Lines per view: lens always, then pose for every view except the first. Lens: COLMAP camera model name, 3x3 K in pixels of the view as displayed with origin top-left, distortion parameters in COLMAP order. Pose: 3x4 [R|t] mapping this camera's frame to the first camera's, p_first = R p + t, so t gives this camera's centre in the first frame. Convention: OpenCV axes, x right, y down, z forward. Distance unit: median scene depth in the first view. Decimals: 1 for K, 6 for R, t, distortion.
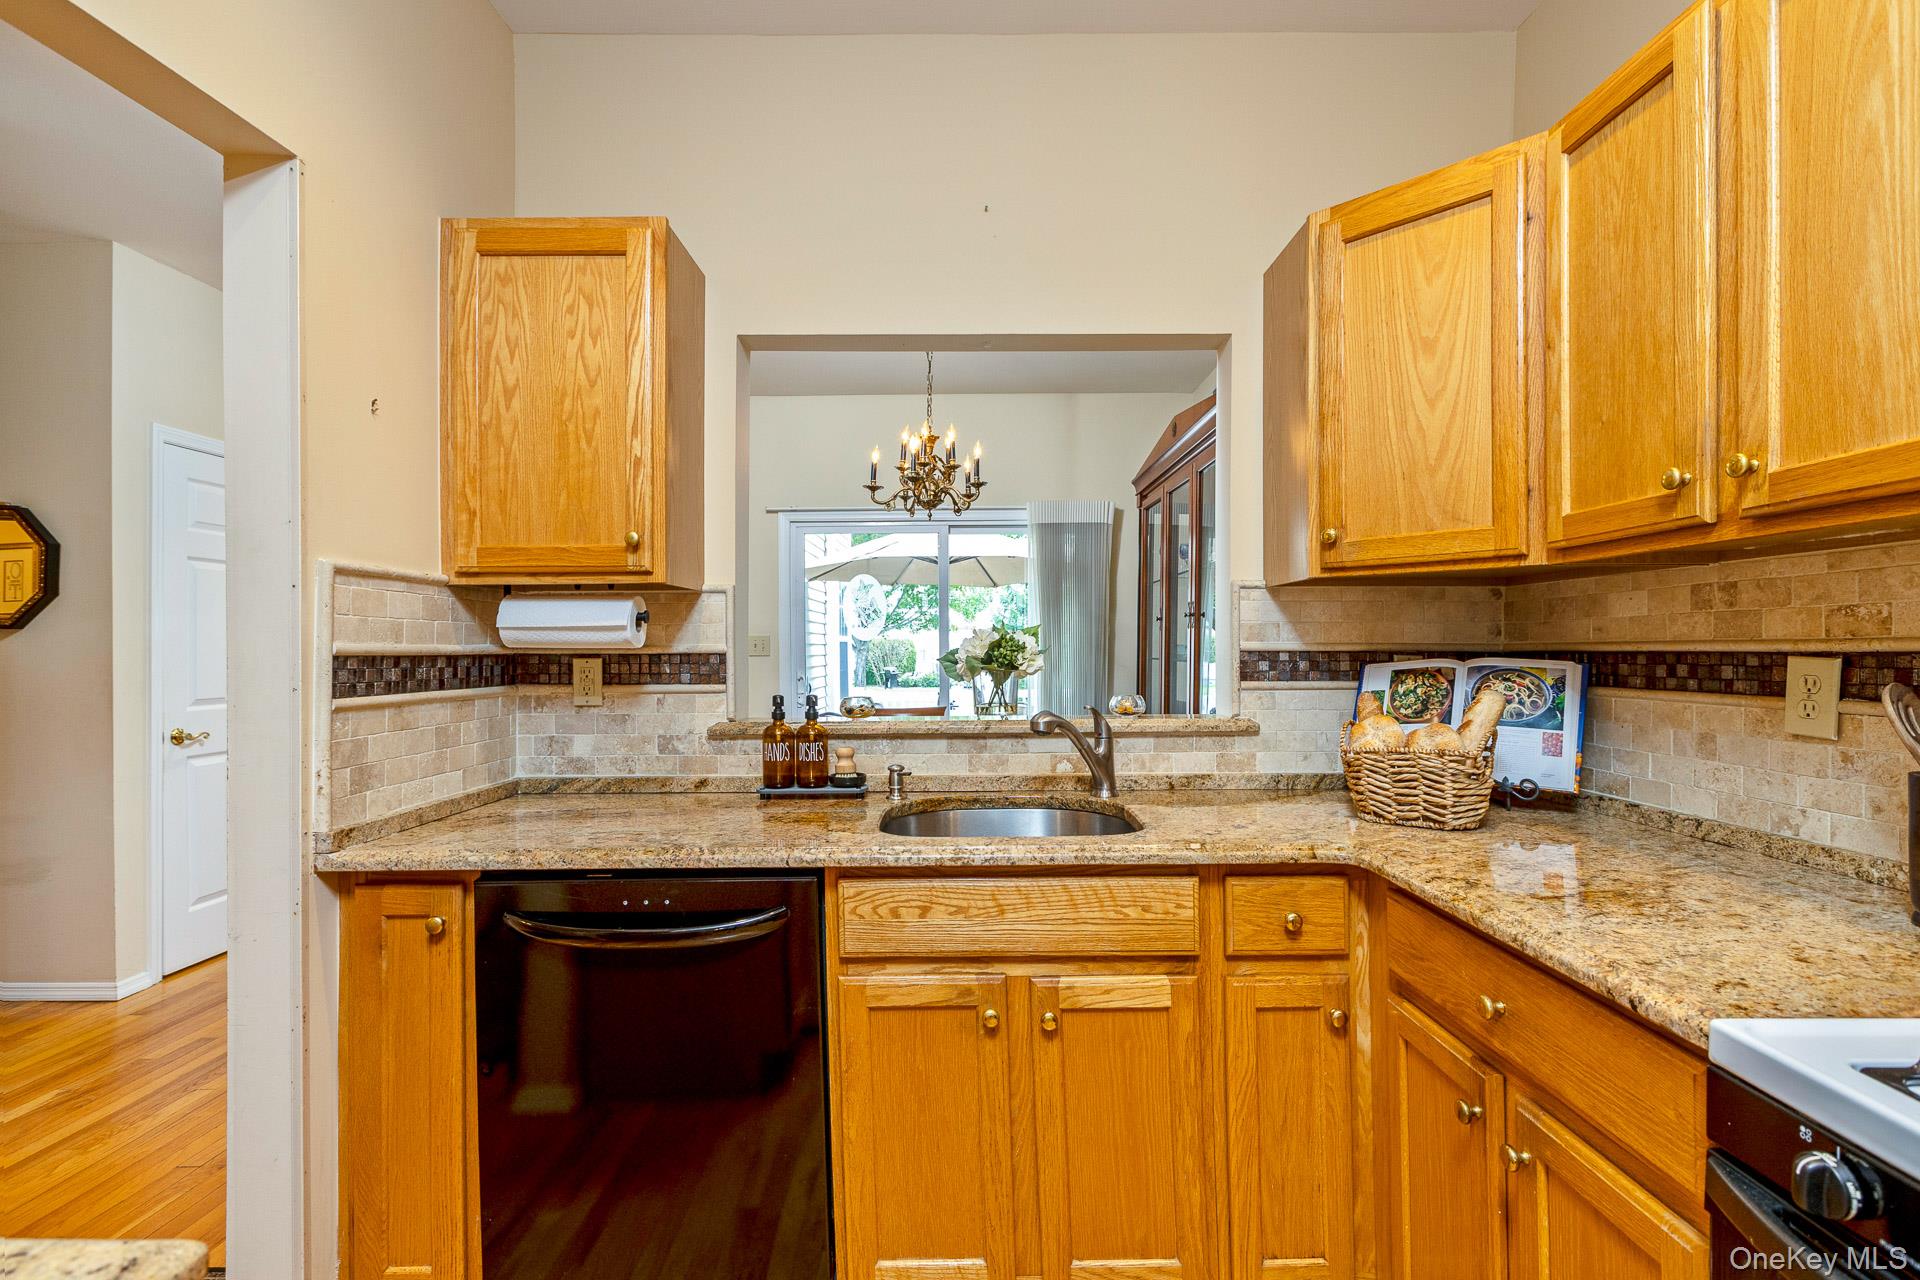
lens RADIAL K [[869.6, 0, 950.1], [0, 869.6, 645.3], [0, 0, 1]] dist [0.007877, -0.001301]
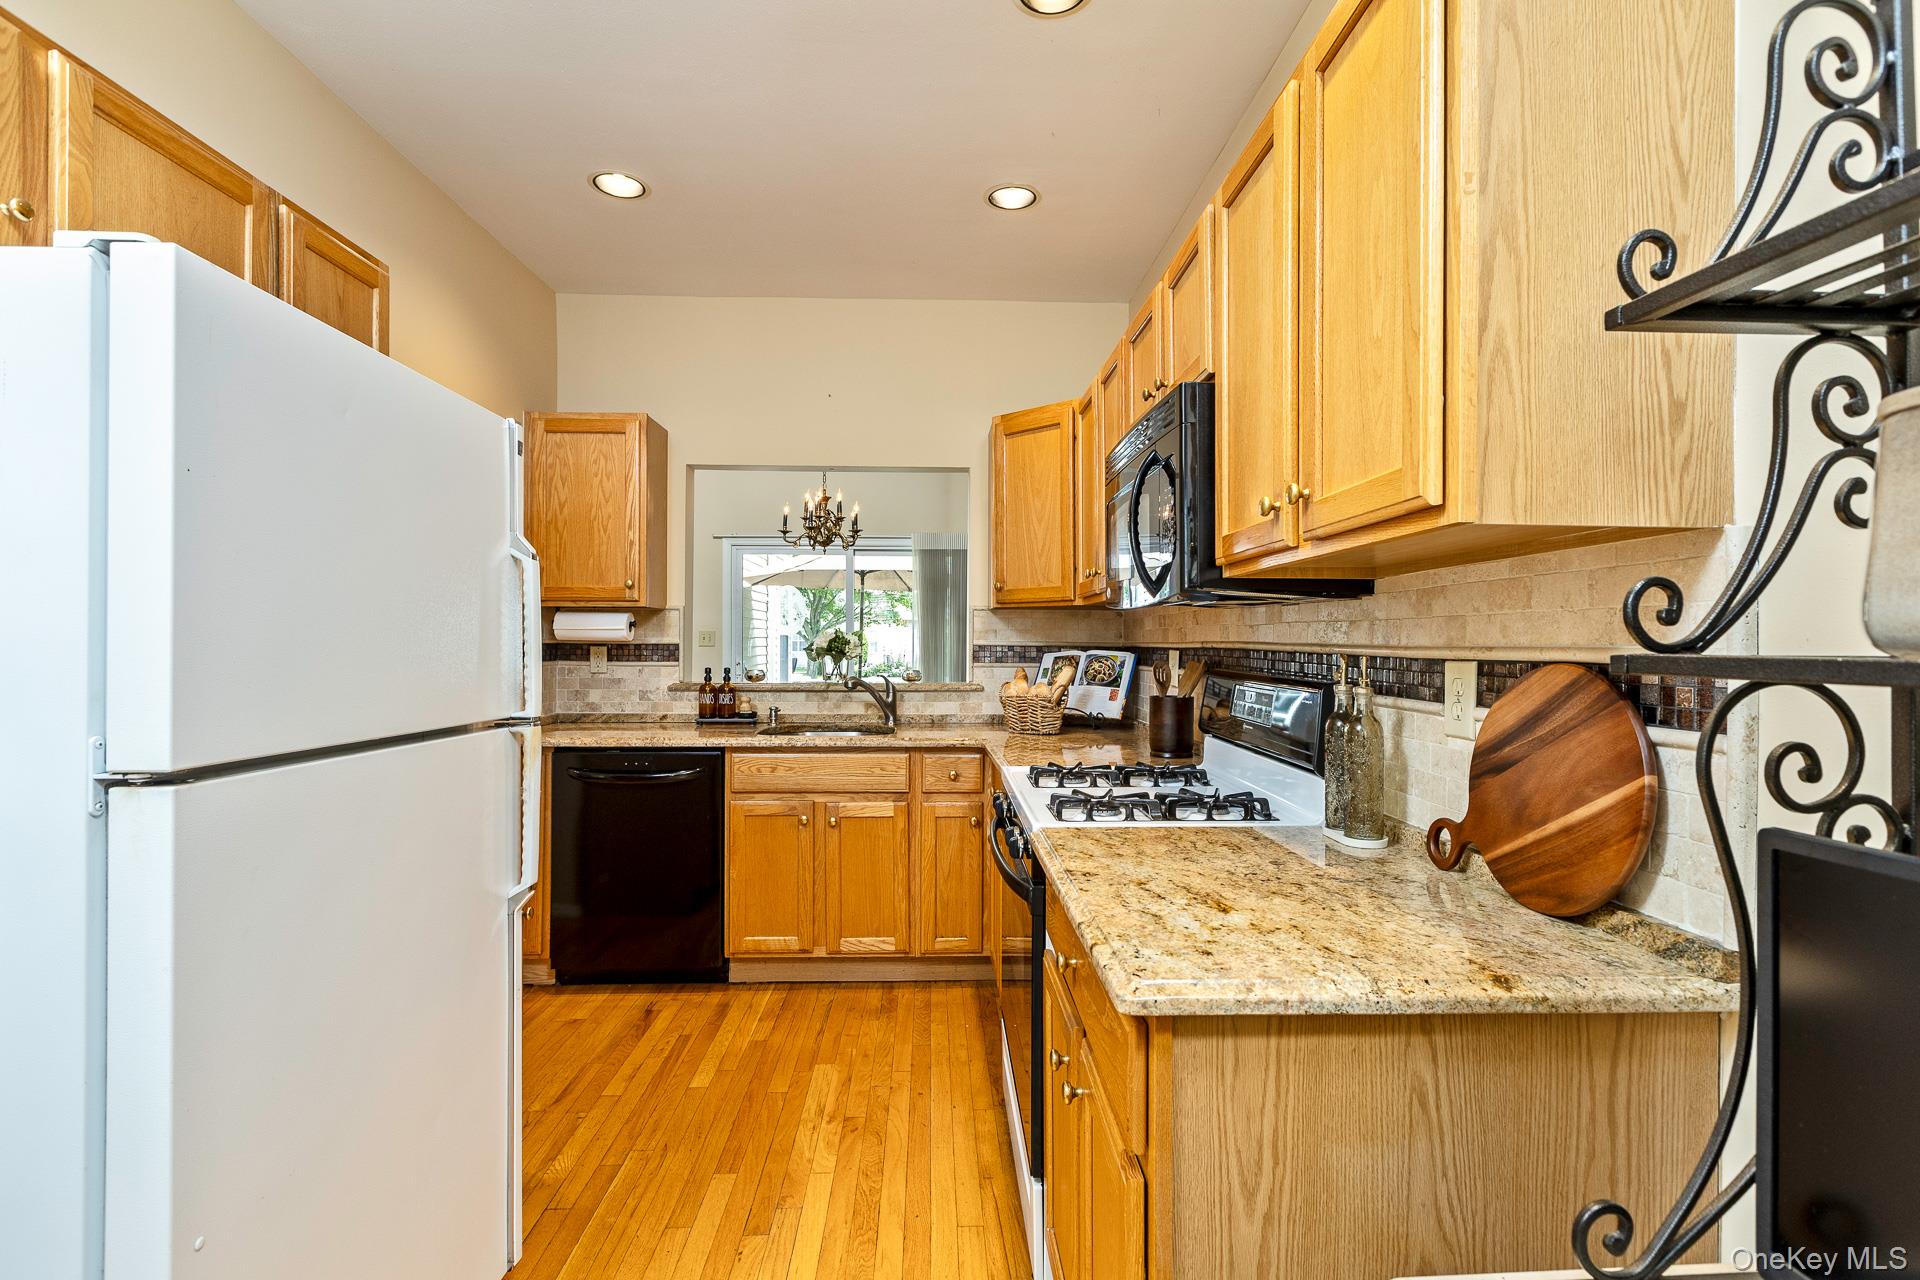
lens RADIAL K [[869.6, 0, 970.6], [0, 869.6, 640.8], [0, 0, 1]] dist [0.007877, -0.001301]
pose [[0.998186, 0.010006, 0.059363, 0.240599], [-0.010295, 0.999937, 0.004563, -0.011407], [-0.059314, -0.005166, 0.998226, -0.839480]]
